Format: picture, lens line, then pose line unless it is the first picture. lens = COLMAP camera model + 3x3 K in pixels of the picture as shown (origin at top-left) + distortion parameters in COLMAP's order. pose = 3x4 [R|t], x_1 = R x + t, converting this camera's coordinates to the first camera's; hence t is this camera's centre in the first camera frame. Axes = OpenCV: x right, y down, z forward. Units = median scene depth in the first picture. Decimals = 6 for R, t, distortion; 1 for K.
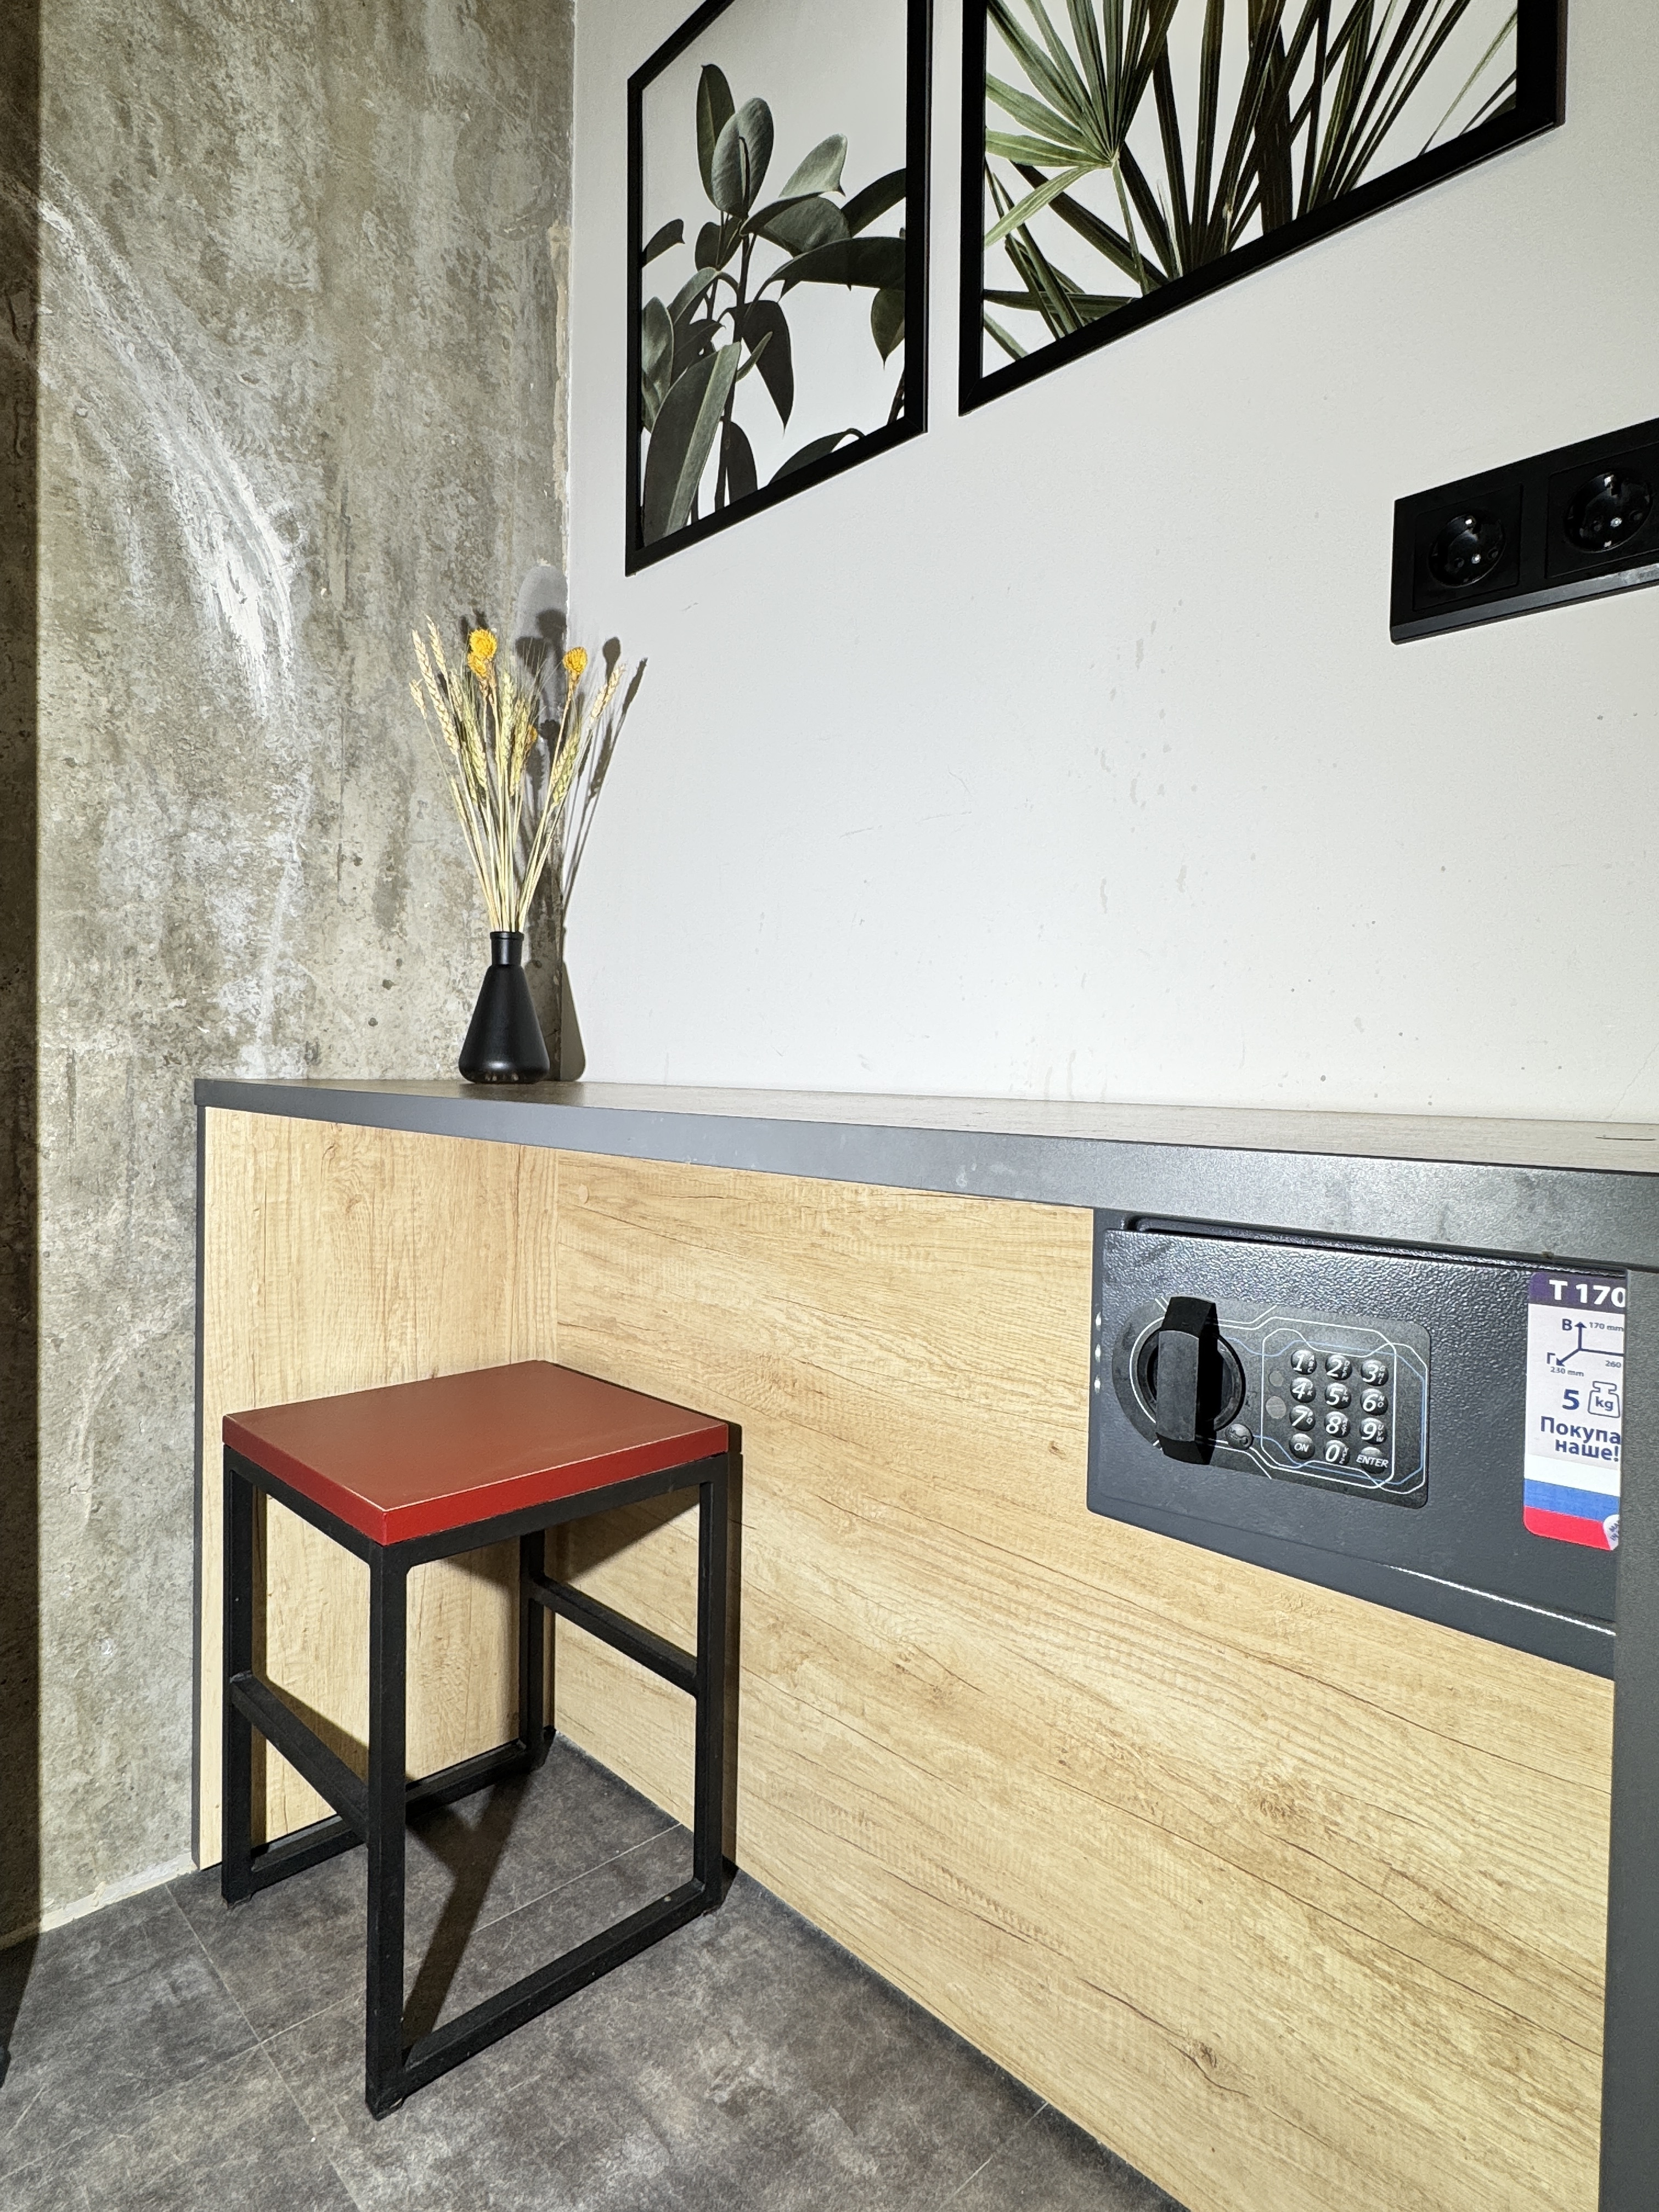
lens RADIAL K [[1202.8, 0, 831.8], [0, 1202.8, 1092.3], [0, 0, 1]] dist [-0.002824, -0.001609]
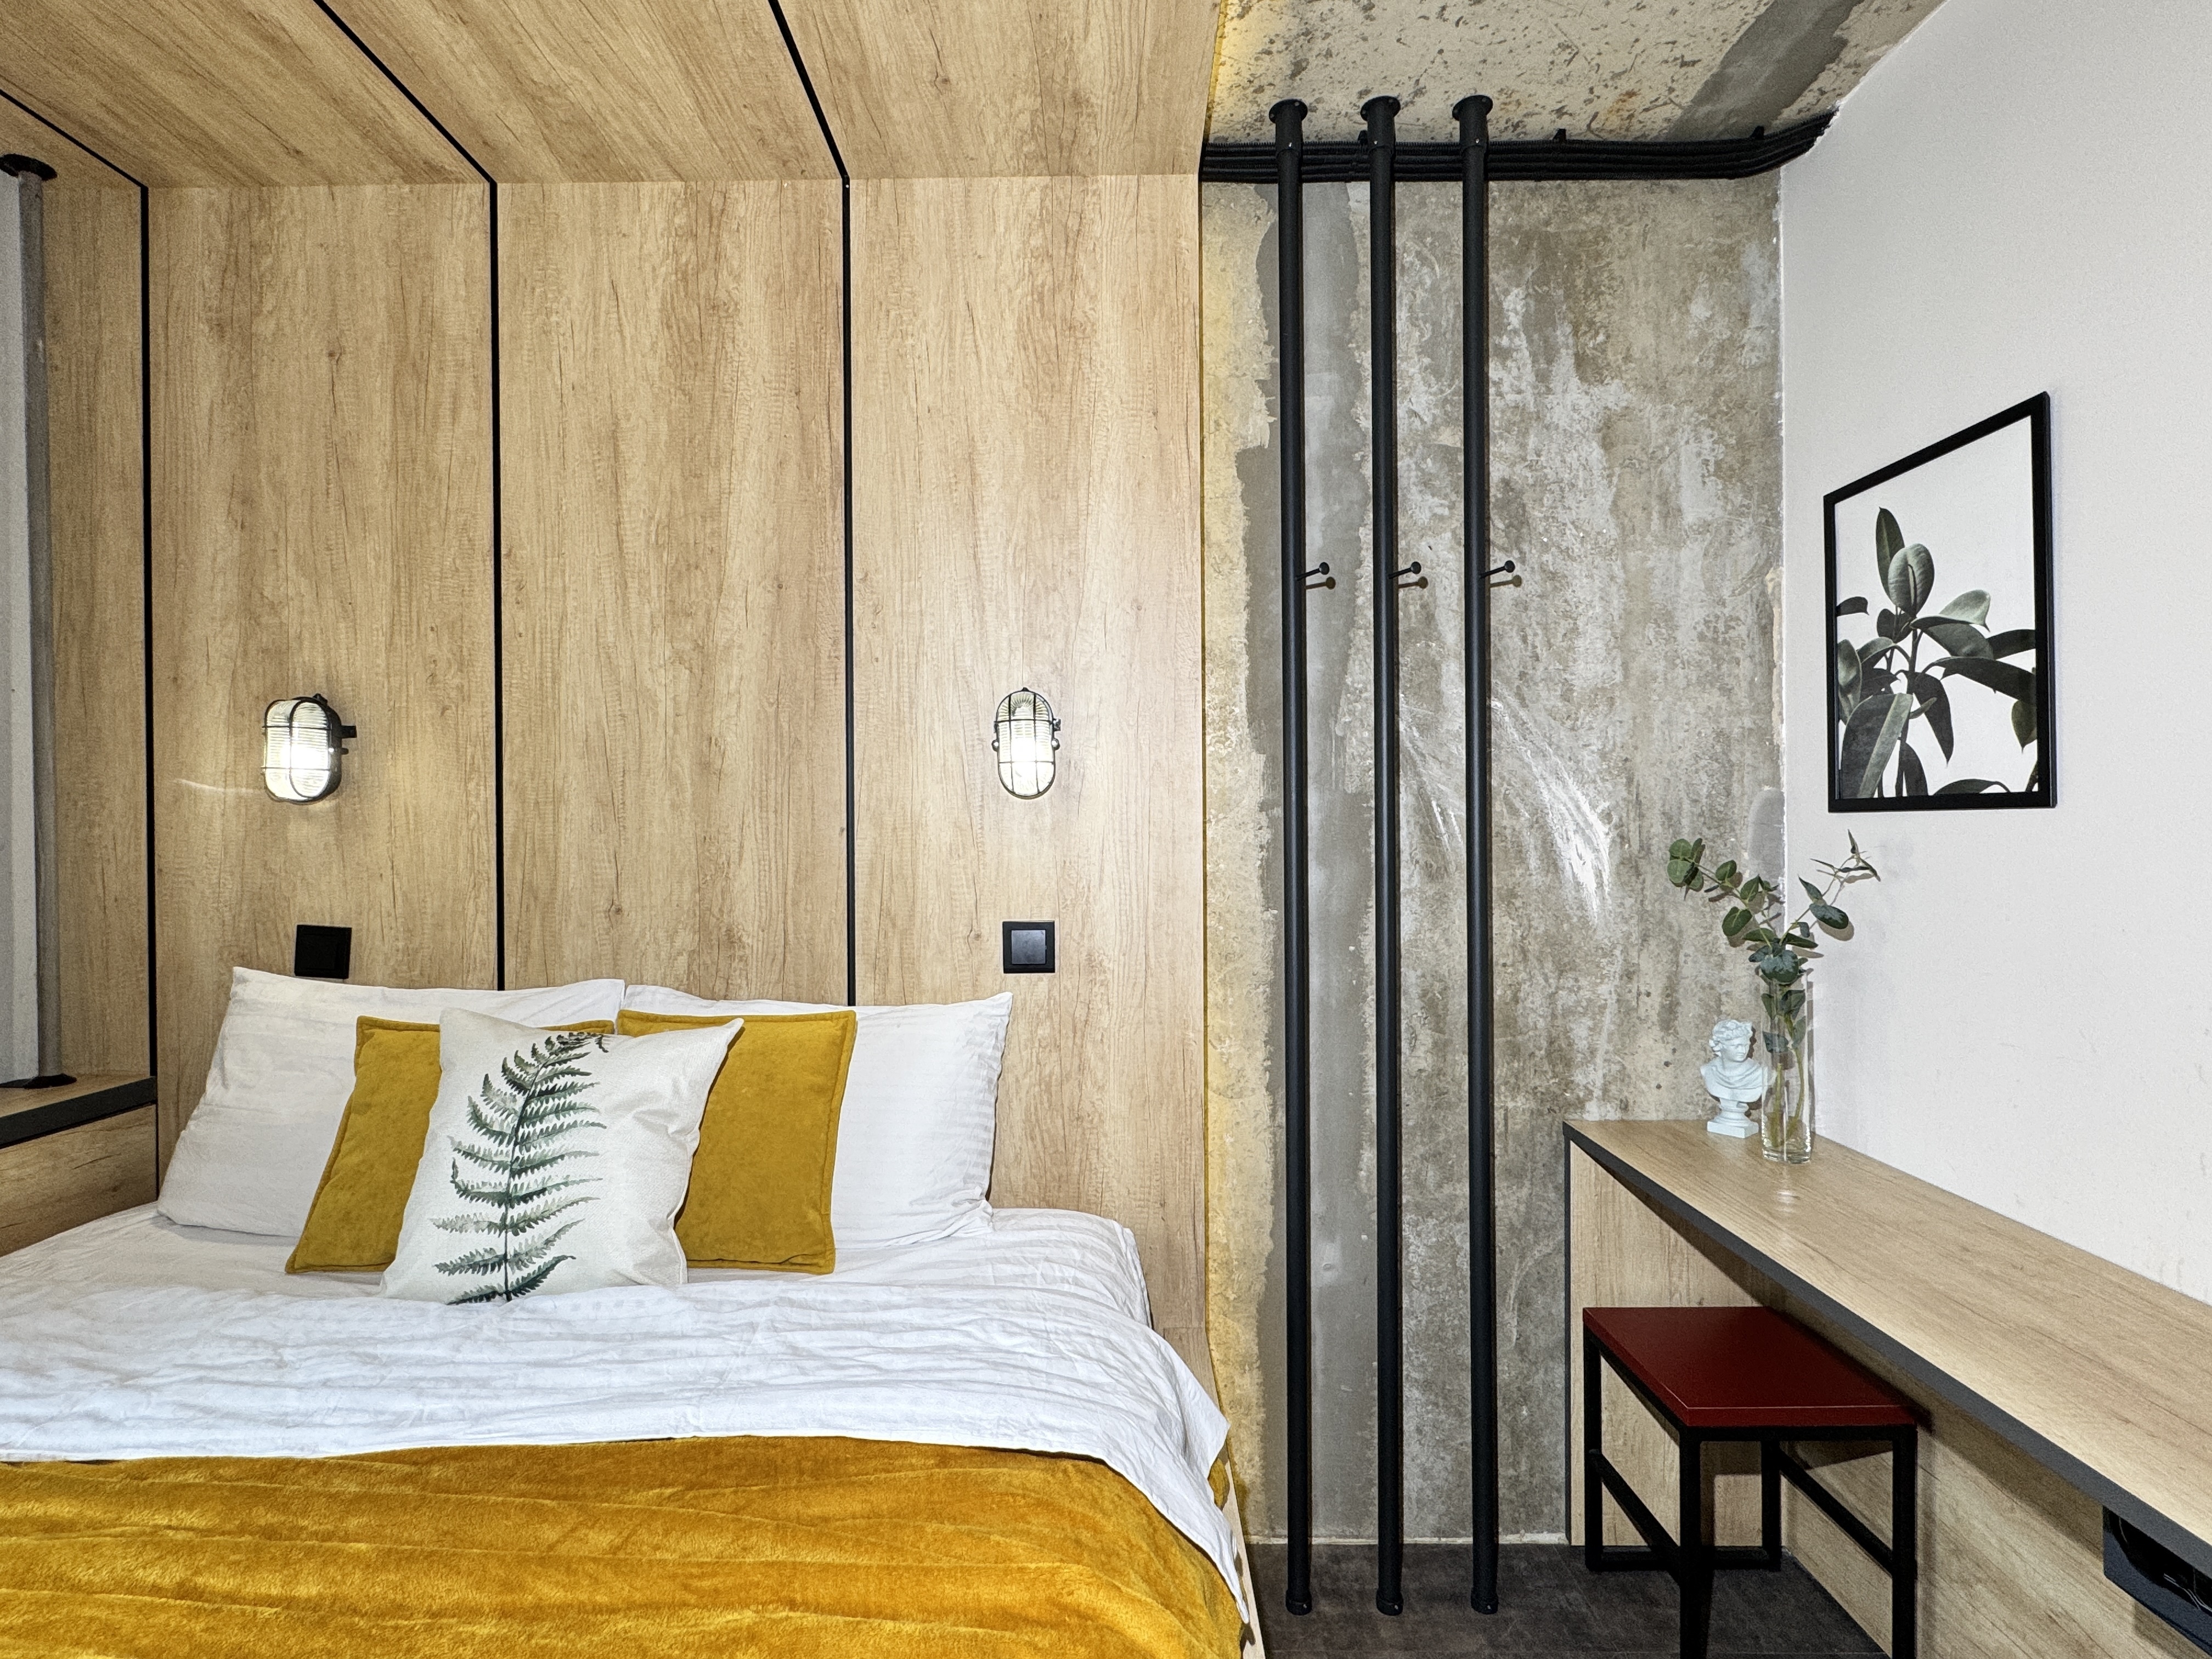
lens RADIAL K [[1080.4, 0, 1099.2], [0, 1080.4, 830.1], [0, 0, 1]] dist [-0.000681, -0.000683]
pose [[0.708920, -0.018354, -0.705050, 0.158634], [0.002911, 0.999729, -0.023098, -0.425265], [0.705283, 0.014322, 0.708781, -0.719681]]
